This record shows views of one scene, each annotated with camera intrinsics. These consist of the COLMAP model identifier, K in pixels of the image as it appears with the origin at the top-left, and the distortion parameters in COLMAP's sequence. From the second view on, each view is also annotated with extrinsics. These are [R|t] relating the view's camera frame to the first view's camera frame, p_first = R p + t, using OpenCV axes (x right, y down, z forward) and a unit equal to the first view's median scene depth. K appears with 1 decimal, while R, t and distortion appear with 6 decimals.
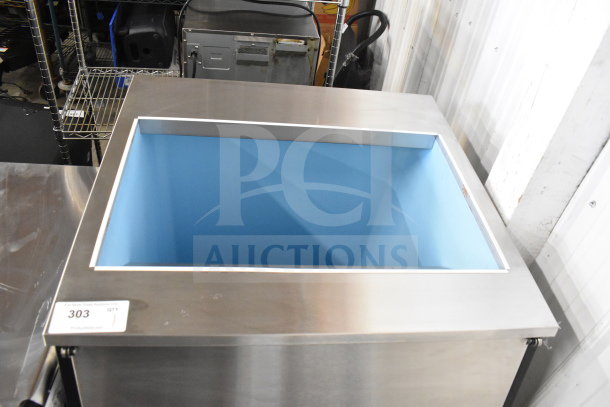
lens RADIAL K [[470.8, 0, 305.0], [0, 470.8, 205.7], [0, 0, 1]] dist [-0.096520, 0.004001]
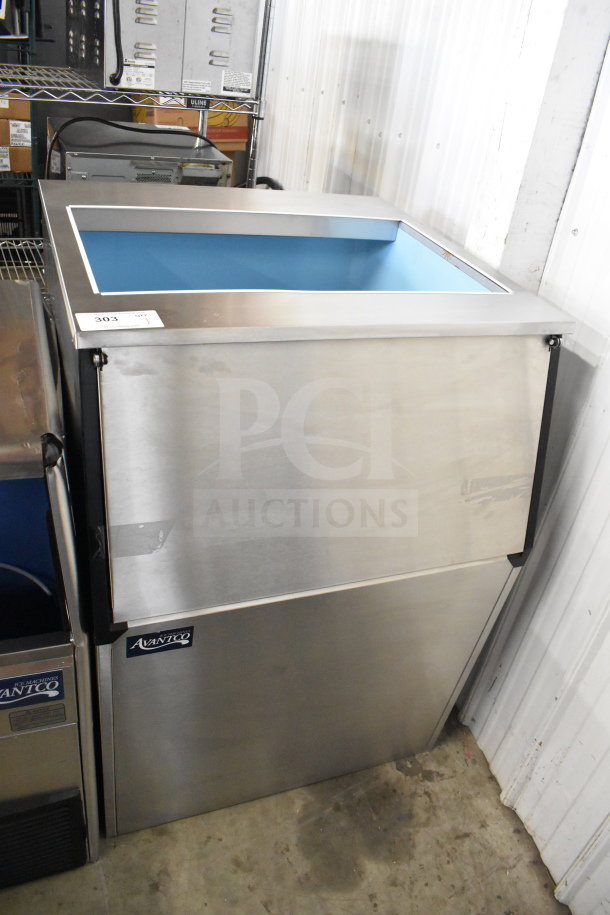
lens RADIAL K [[706.1, 0, 305.2], [0, 706.1, 455.6], [0, 0, 1]] dist [-0.096520, 0.004001]
pose [[0.962386, -0.137597, 0.234264, -0.243466], [0.163986, 0.981674, -0.097080, 0.353545], [-0.216613, 0.131845, 0.967314, -0.188316]]
